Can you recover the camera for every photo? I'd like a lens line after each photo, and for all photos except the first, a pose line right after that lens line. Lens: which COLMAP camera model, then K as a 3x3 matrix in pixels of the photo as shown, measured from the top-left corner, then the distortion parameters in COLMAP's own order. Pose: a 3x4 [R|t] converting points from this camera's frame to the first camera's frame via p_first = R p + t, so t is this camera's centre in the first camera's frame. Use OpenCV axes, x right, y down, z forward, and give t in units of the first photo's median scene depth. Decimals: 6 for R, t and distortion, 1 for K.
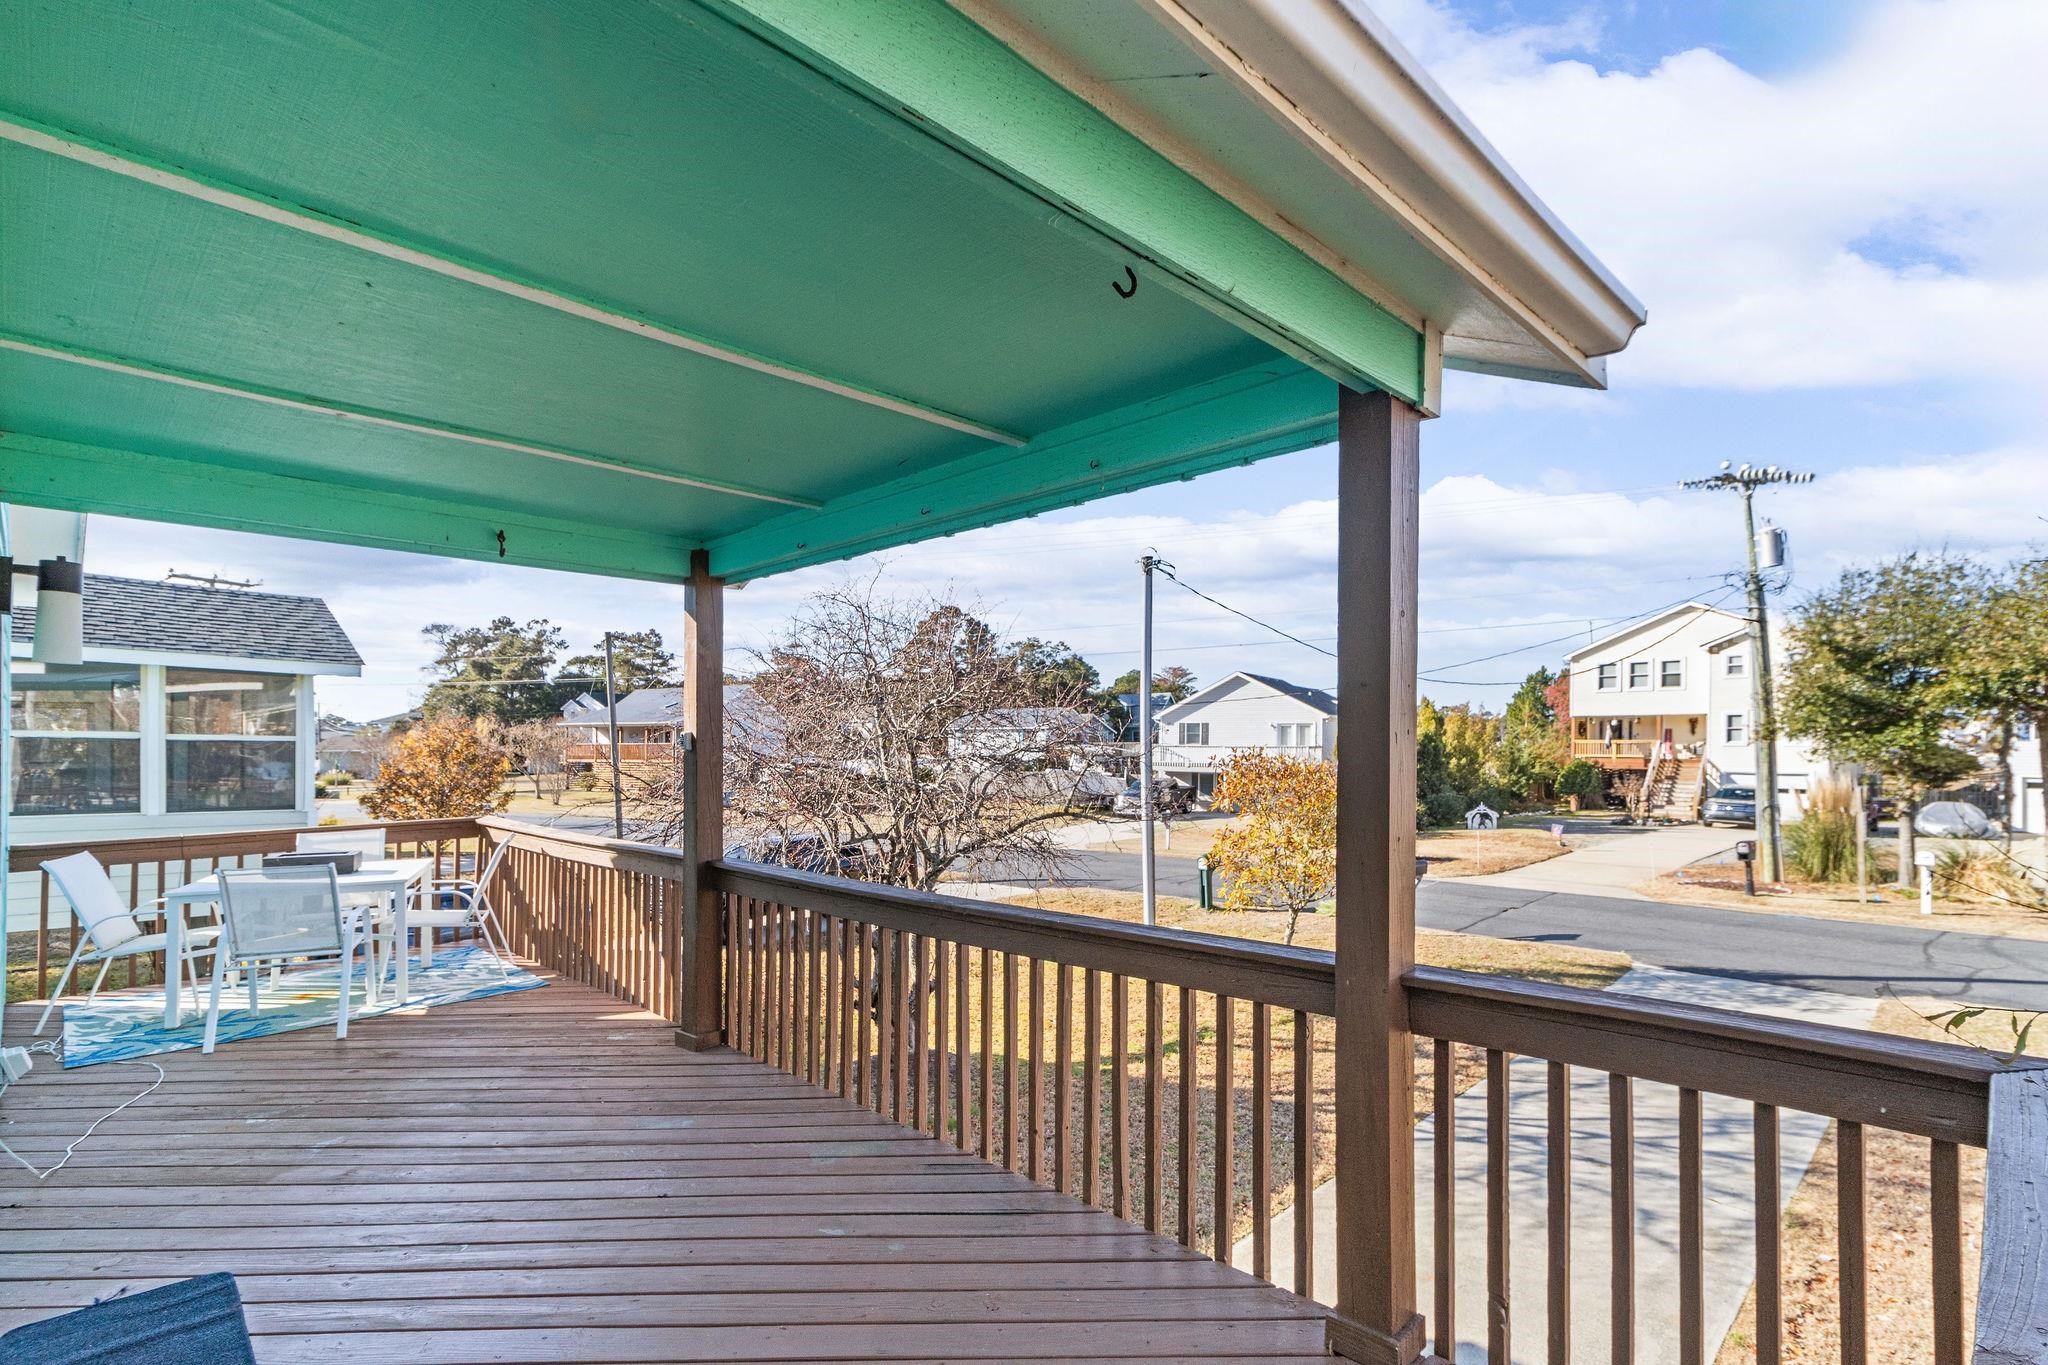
lens RADIAL K [[961.0, 0, 1041.7], [0, 961.0, 748.3], [0, 0, 1]] dist [0.017075, 0.001138]
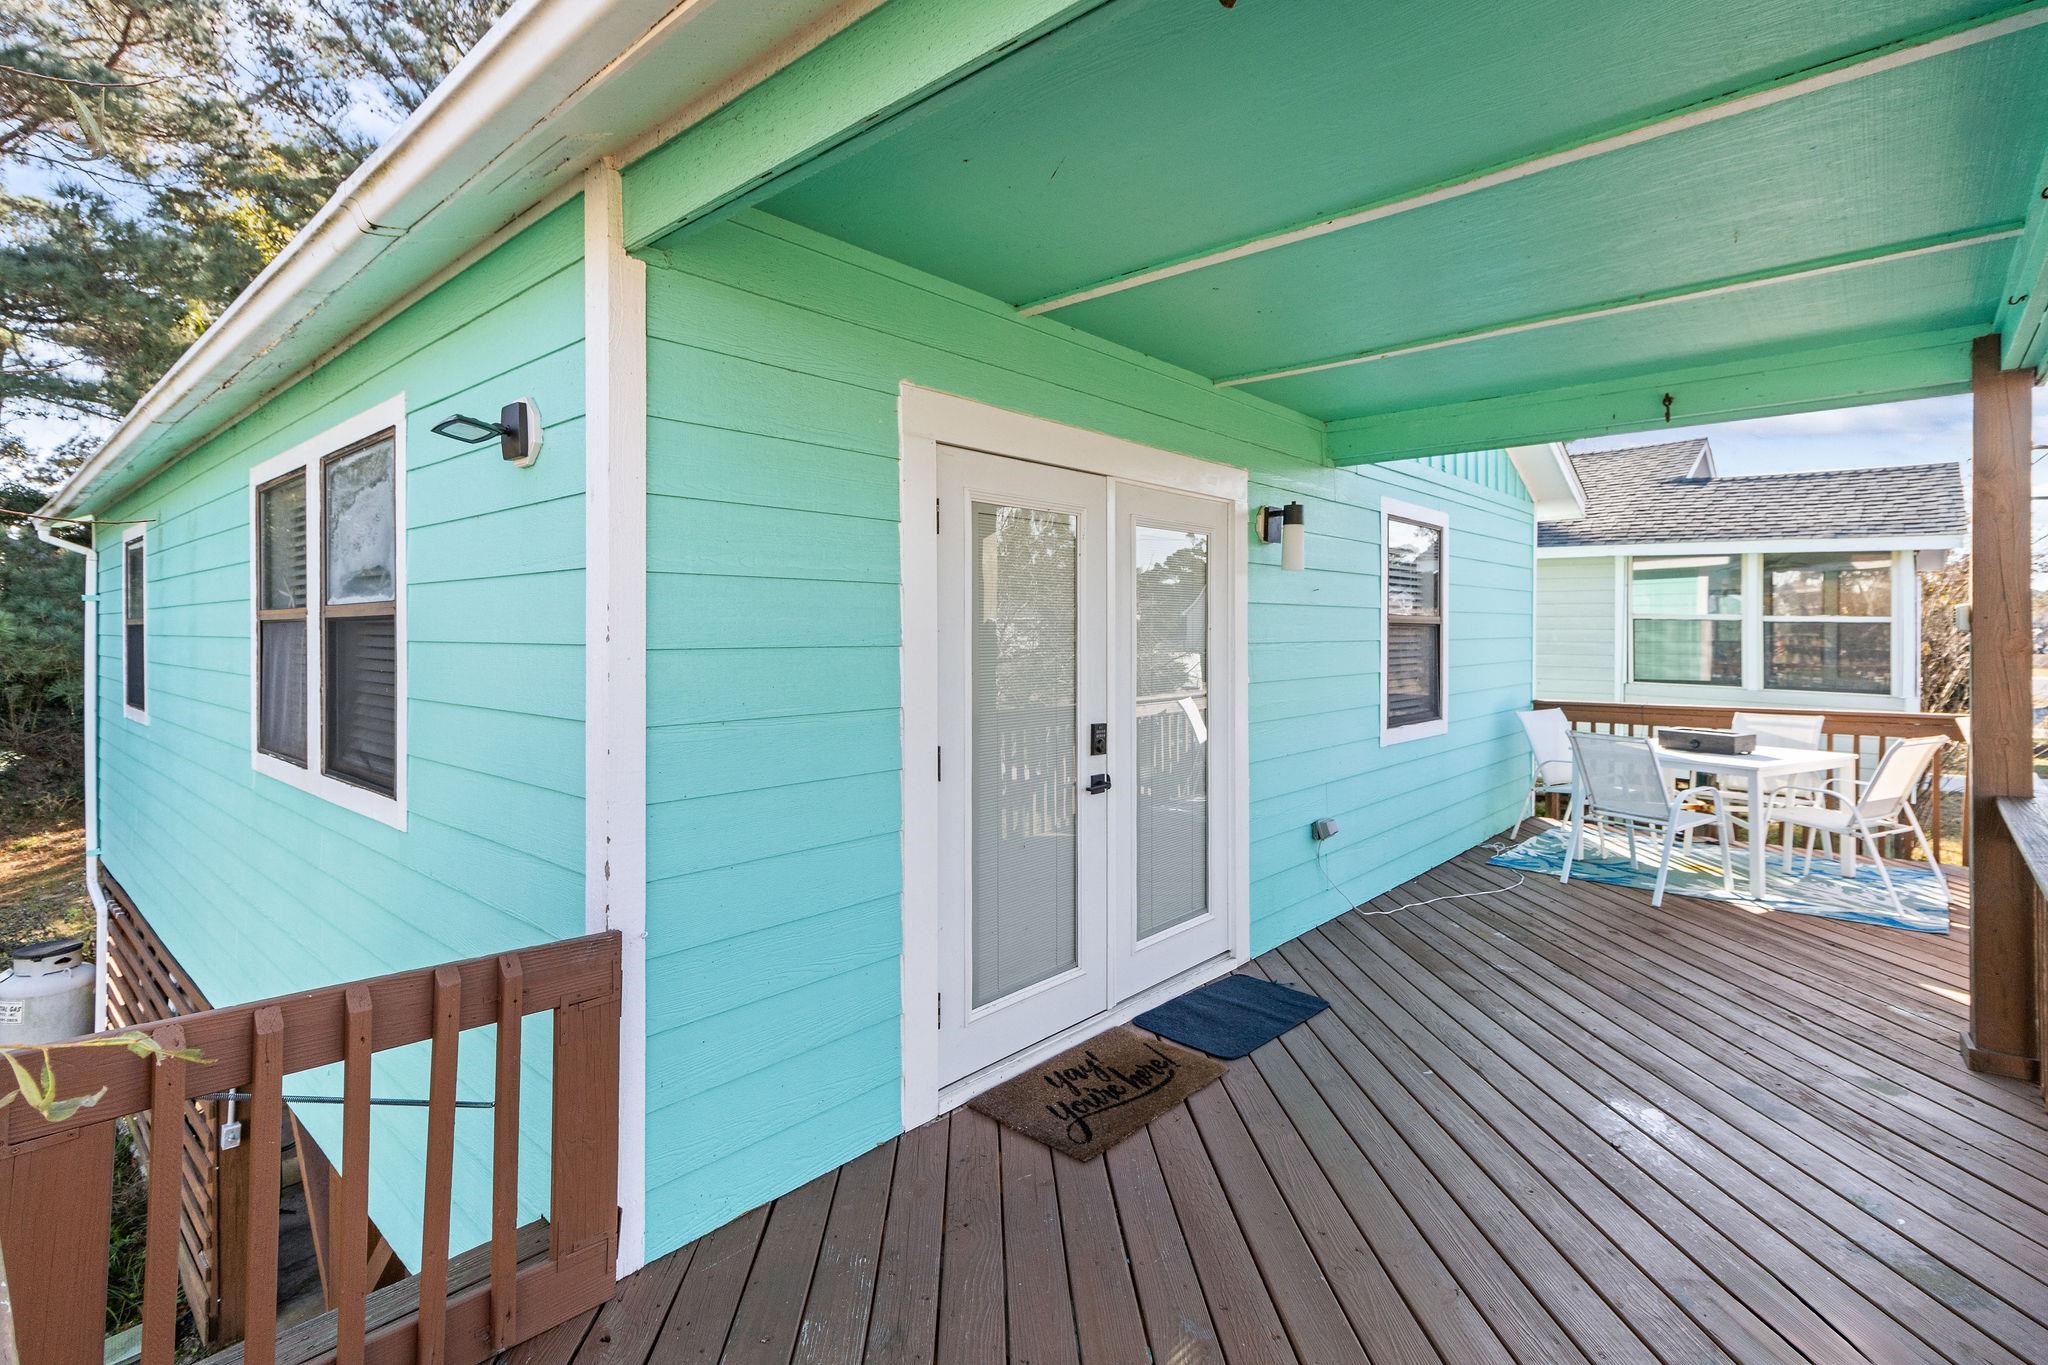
lens RADIAL K [[961.0, 0, 1032.9], [0, 961.0, 651.0], [0, 0, 1]] dist [0.017075, 0.001138]
pose [[0.067157, 0.025187, -0.997424, 0.243976], [-0.003743, 0.999681, 0.024992, 0.000605], [0.997735, 0.002055, 0.067229, 0.239589]]
